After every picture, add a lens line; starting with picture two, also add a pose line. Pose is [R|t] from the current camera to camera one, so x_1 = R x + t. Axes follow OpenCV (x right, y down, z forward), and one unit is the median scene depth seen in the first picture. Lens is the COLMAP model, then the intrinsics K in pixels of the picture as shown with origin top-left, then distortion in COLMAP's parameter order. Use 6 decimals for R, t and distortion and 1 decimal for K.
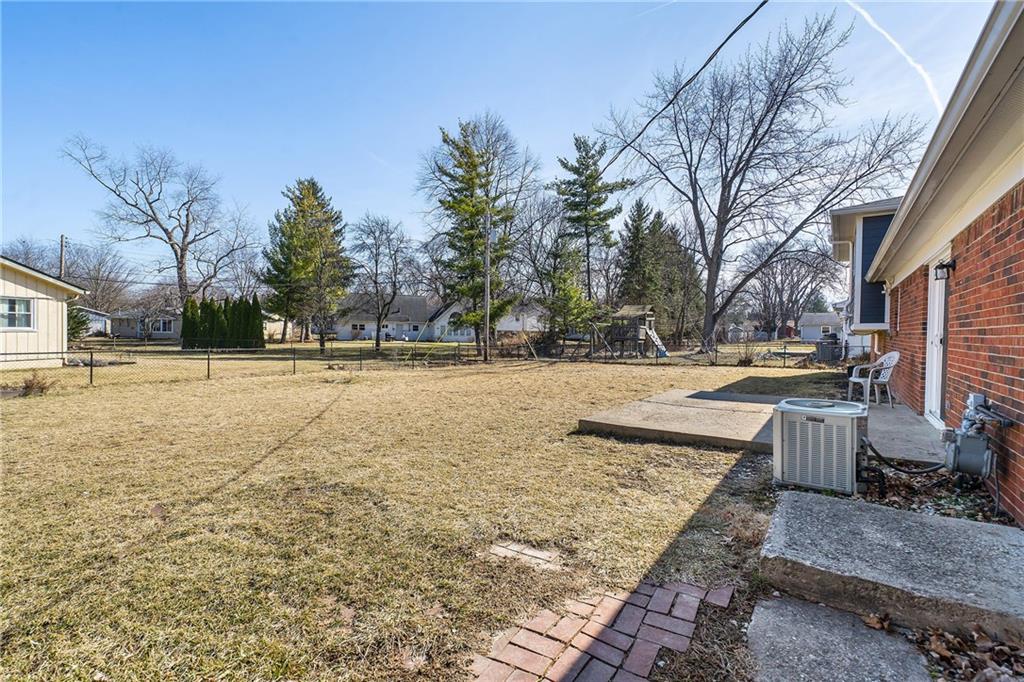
lens RADIAL K [[469.6, 0, 508.2], [0, 469.6, 338.3], [0, 0, 1]] dist [-0.005822, 0.001639]
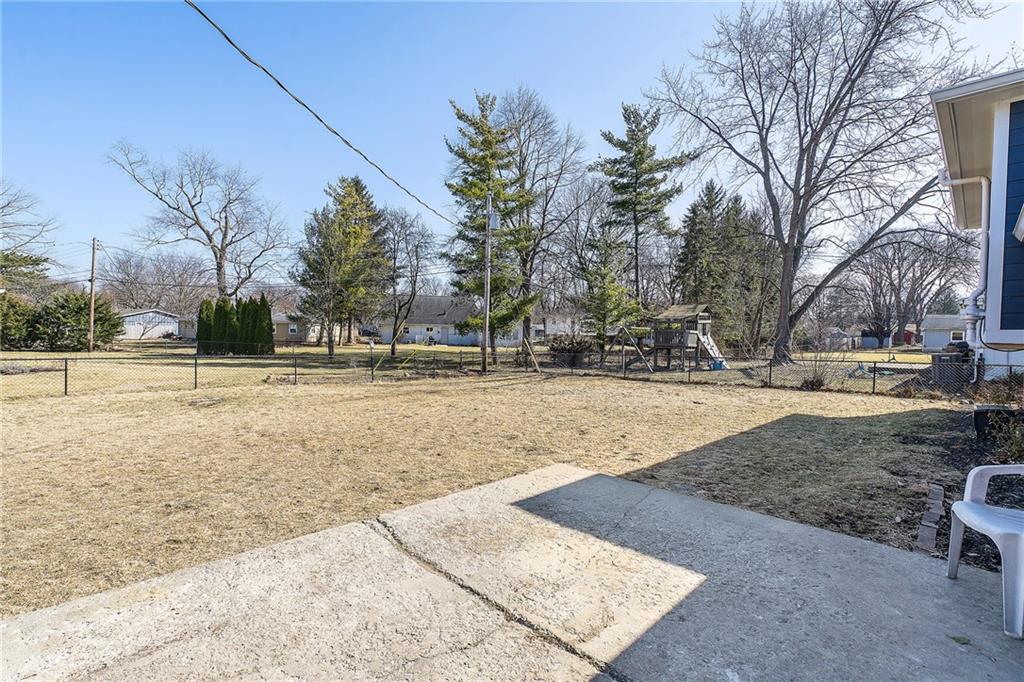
lens RADIAL K [[469.6, 0, 519.3], [0, 469.6, 343.8], [0, 0, 1]] dist [-0.005822, 0.001639]
pose [[0.986735, 0.008344, -0.162123, 0.105294], [-0.007471, 0.999954, 0.005997, -0.005048], [0.162166, -0.004707, 0.986752, 0.137678]]
